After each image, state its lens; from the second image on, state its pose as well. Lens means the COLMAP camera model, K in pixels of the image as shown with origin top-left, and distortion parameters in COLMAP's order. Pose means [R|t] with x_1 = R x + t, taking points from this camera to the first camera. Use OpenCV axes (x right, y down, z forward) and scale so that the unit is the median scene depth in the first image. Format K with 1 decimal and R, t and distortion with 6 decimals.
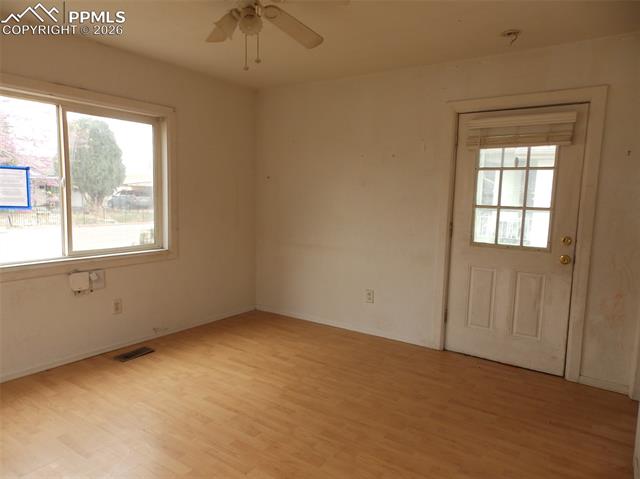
lens RADIAL K [[443.4, 0, 316.1], [0, 443.4, 240.5], [0, 0, 1]] dist [0.029982, -0.009467]
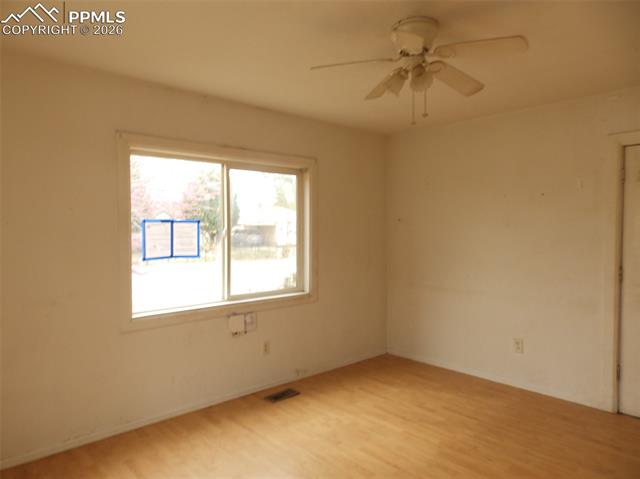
lens RADIAL K [[443.4, 0, 316.1], [0, 443.4, 240.5], [0, 0, 1]] dist [0.029982, -0.009467]
pose [[0.974890, -0.017709, -0.221984, -0.099405], [0.000173, 0.996893, -0.078770, -0.023704], [0.222689, 0.076754, 0.971863, -0.014645]]
